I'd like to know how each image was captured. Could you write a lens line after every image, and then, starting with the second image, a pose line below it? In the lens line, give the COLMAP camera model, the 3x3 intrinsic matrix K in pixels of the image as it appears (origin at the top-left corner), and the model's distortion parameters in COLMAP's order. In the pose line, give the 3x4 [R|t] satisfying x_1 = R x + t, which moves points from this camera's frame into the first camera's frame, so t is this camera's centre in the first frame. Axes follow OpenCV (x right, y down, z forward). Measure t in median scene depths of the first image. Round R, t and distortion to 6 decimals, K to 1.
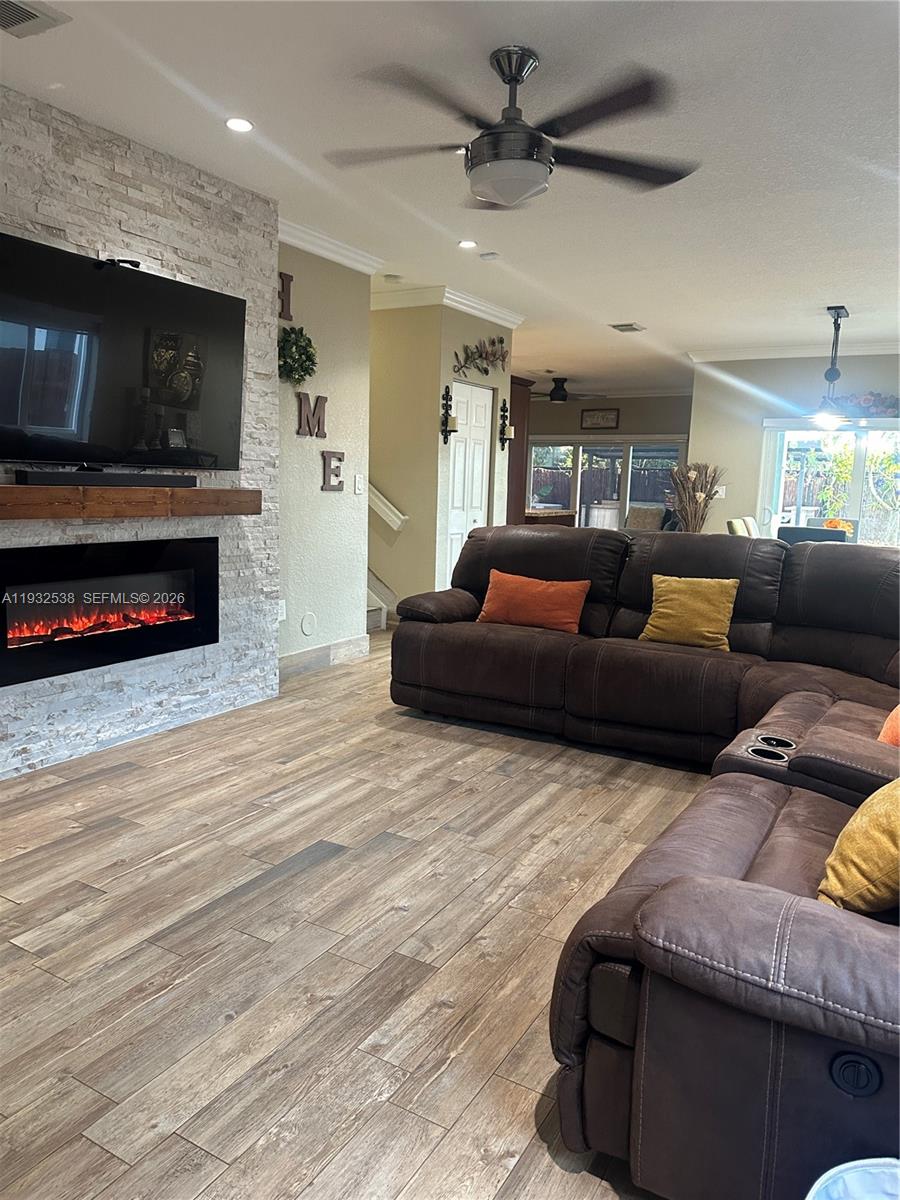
lens RADIAL K [[829.7, 0, 458.1], [0, 829.7, 601.4], [0, 0, 1]] dist [0.033336, -0.034457]
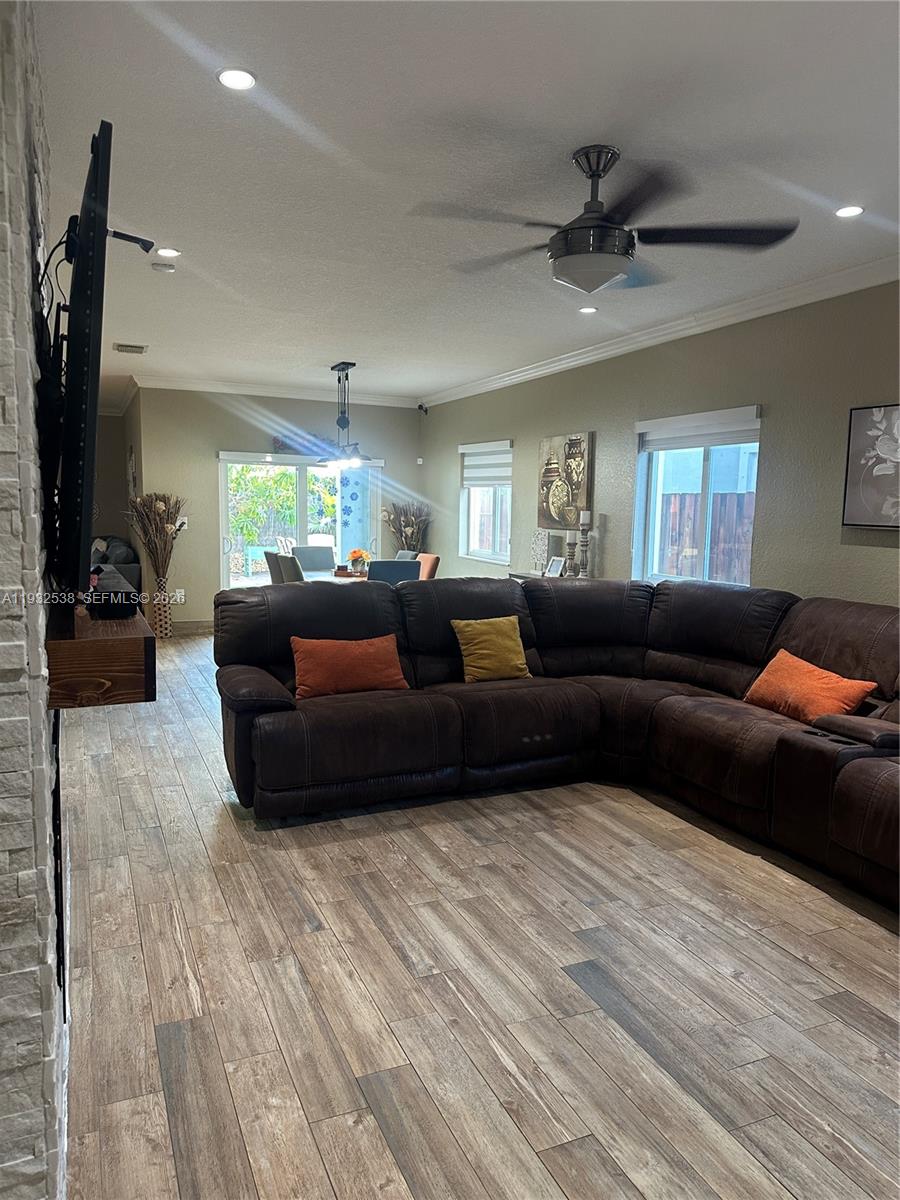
lens RADIAL K [[829.7, 0, 450.4], [0, 829.7, 590.7], [0, 0, 1]] dist [0.033336, -0.034457]
pose [[0.617505, -0.115434, 0.778051, -0.754449], [0.130179, 0.990530, 0.043641, -0.149032], [-0.775720, 0.074337, 0.626684, 0.409307]]
